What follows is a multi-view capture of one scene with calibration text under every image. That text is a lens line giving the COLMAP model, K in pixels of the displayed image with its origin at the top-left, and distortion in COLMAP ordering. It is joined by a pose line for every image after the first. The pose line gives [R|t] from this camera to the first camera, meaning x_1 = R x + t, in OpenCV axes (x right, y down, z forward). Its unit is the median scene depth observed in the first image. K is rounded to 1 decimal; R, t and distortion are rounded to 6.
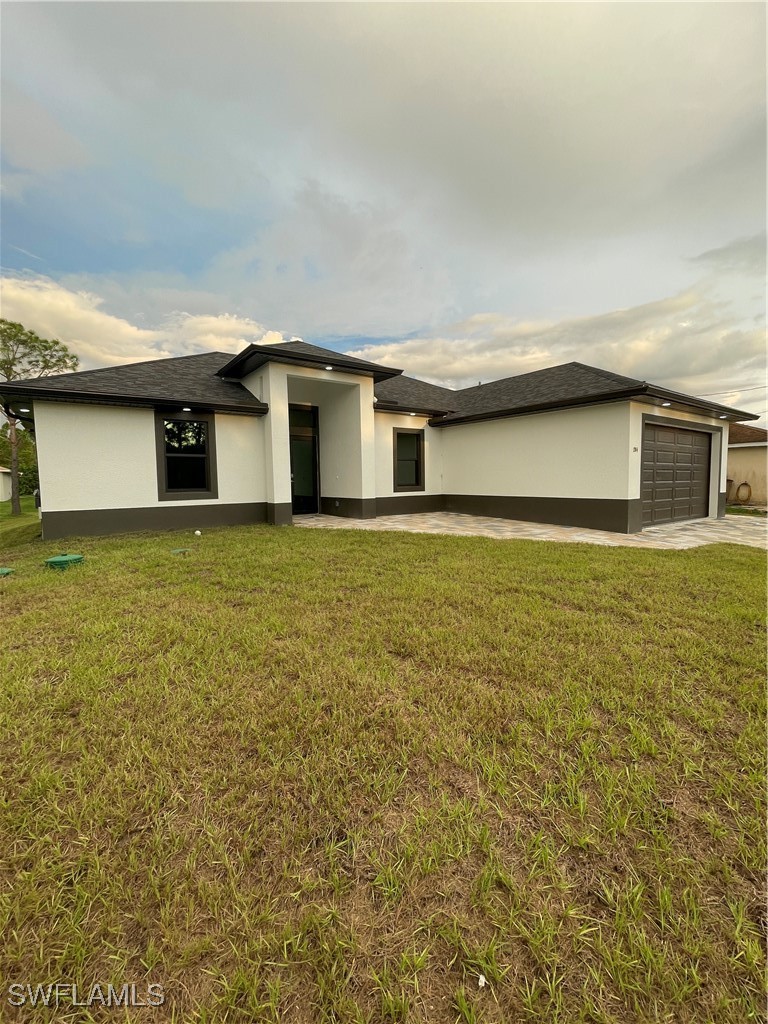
lens RADIAL K [[412.0, 0, 382.4], [0, 412.0, 514.1], [0, 0, 1]] dist [-0.001734, 0.000027]
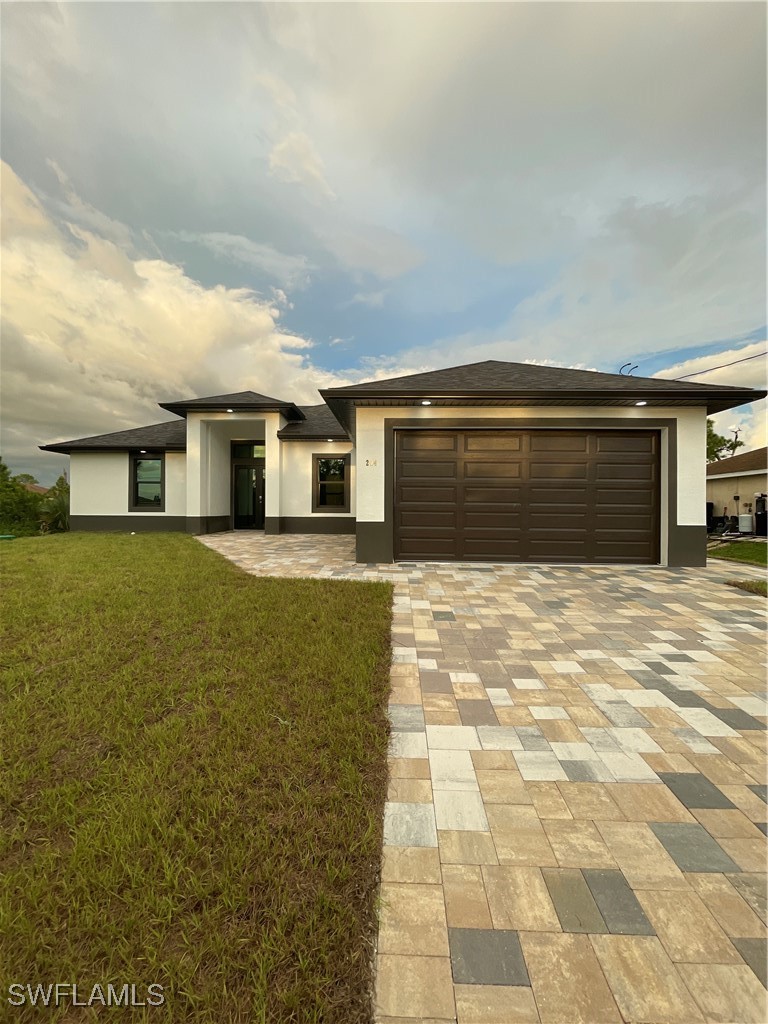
lens RADIAL K [[412.0, 0, 381.0], [0, 412.0, 513.7], [0, 0, 1]] dist [-0.001734, 0.000027]
pose [[0.796879, 0.021569, -0.603754, 0.979262], [-0.069261, 0.996035, -0.055832, -0.004179], [0.600156, 0.086308, 0.795213, 0.297767]]
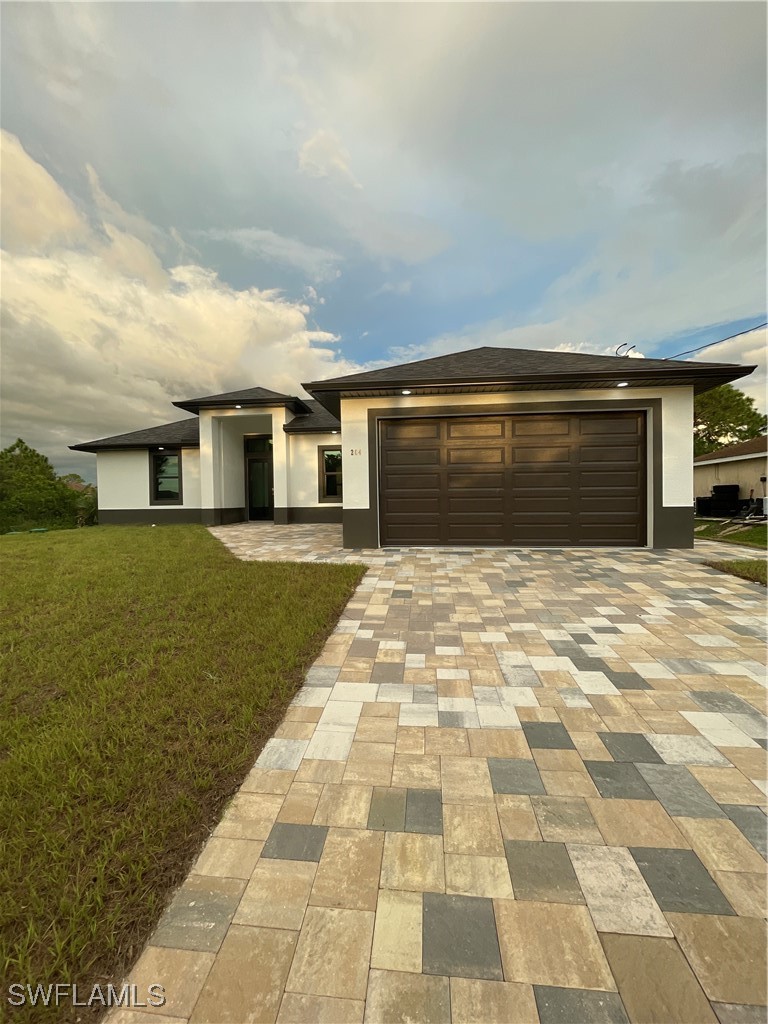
lens RADIAL K [[412.0, 0, 383.5], [0, 412.0, 515.7], [0, 0, 1]] dist [-0.001734, 0.000027]
pose [[0.752171, 0.024230, -0.658522, 1.064709], [-0.054287, 0.998205, -0.025279, -0.000262], [0.656728, 0.054763, 0.752137, 0.328737]]
